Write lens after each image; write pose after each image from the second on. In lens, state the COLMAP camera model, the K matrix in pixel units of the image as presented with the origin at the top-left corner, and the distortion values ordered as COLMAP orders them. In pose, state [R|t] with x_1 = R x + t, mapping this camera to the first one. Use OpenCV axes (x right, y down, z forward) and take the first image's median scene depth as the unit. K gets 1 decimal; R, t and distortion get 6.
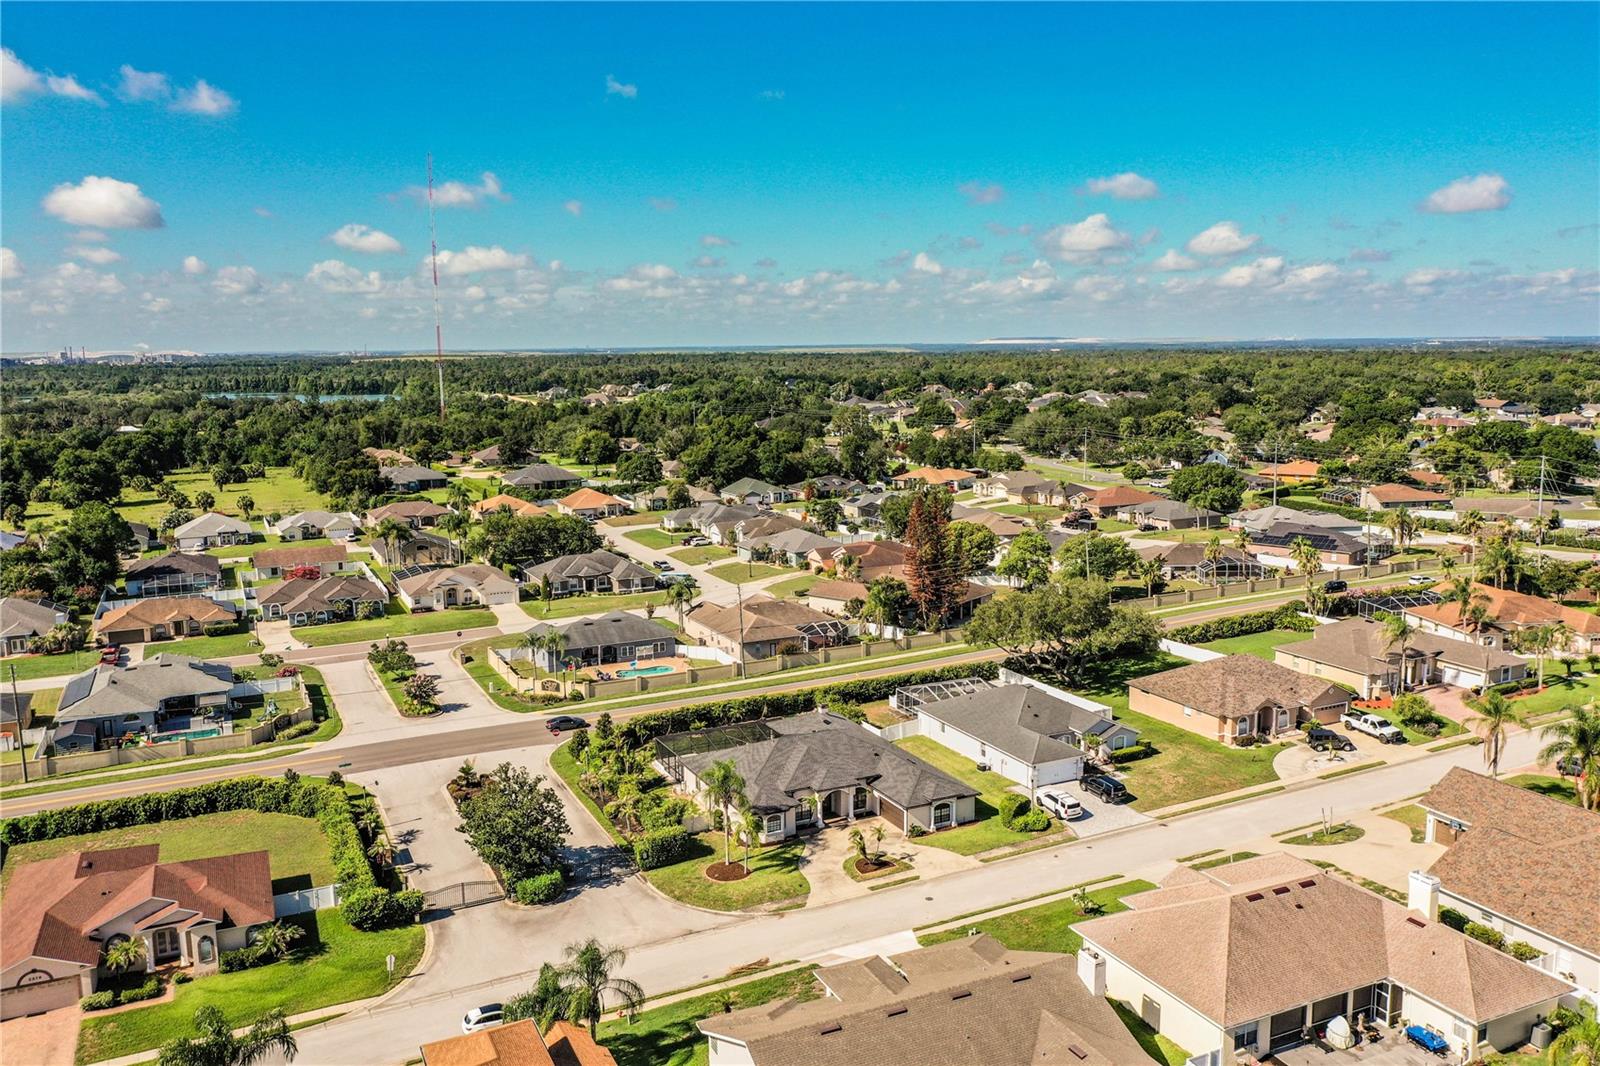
lens RADIAL K [[1260.2, 0, 803.9], [0, 1260.2, 525.9], [0, 0, 1]] dist [0.001409, 0.001415]
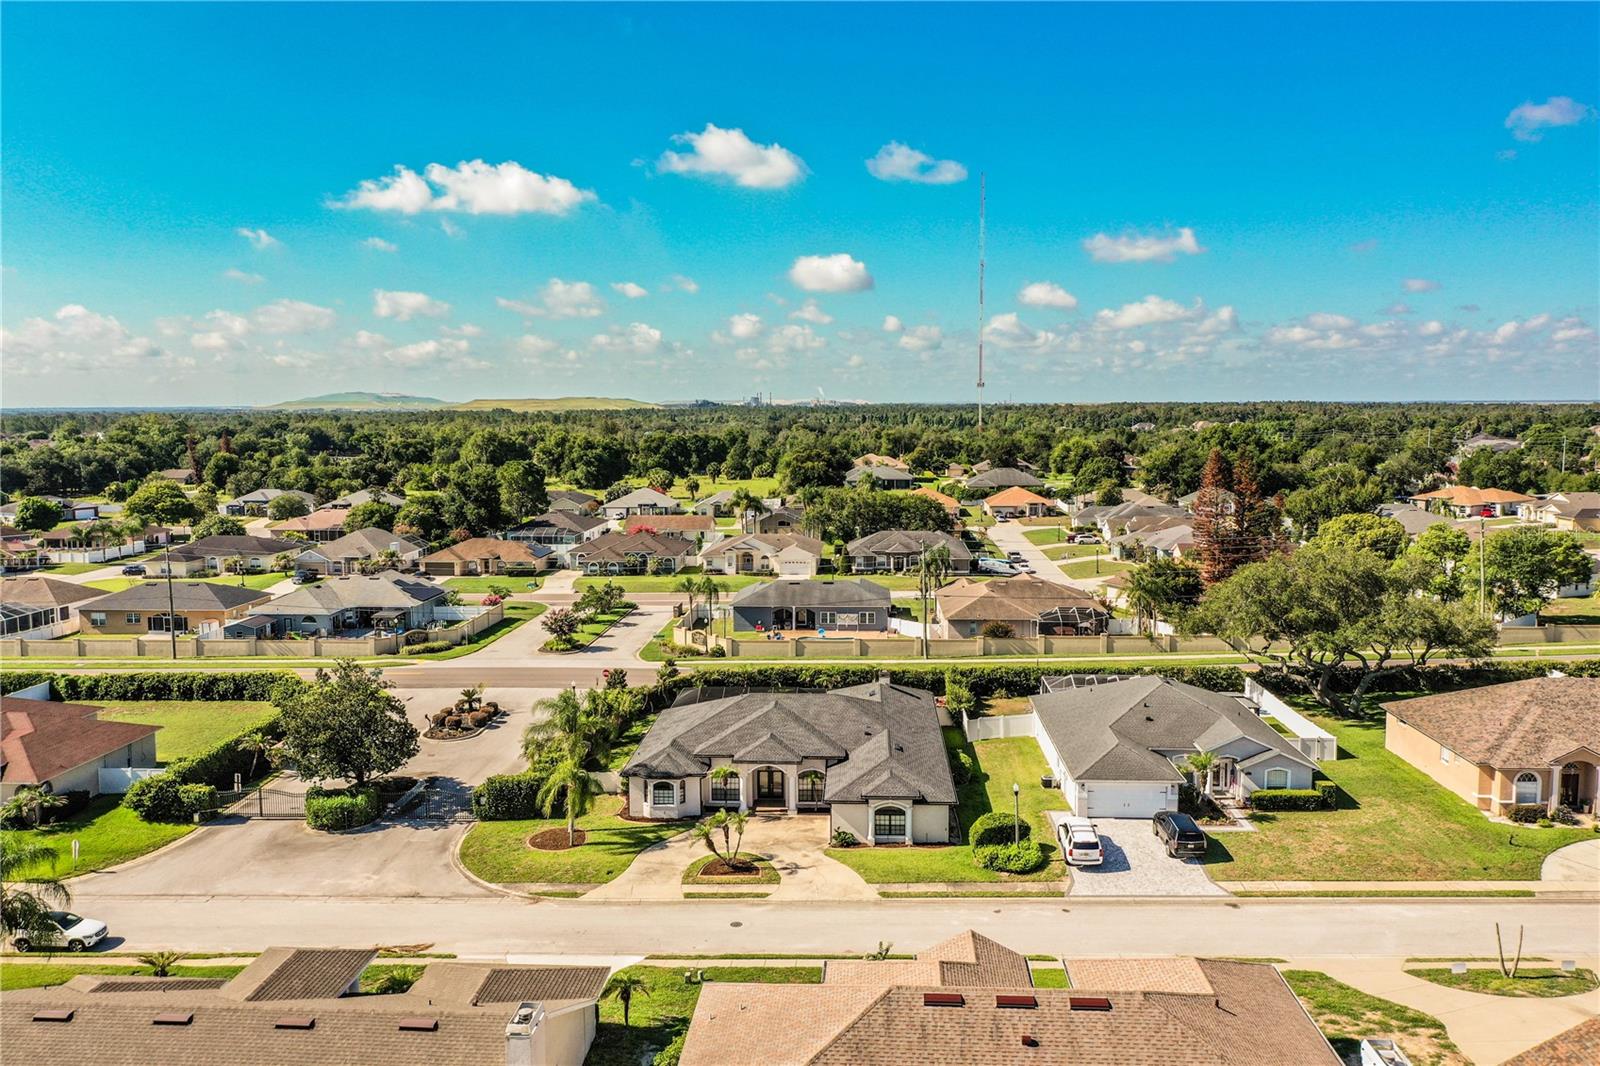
lens RADIAL K [[1260.2, 0, 803.9], [0, 1260.2, 525.9], [0, 0, 1]] dist [0.001409, 0.001415]
pose [[0.875601, 0.056161, -0.479759, 0.357008], [-0.076410, 0.996817, -0.022766, 0.084008], [0.476953, 0.056592, 0.877105, 0.355306]]
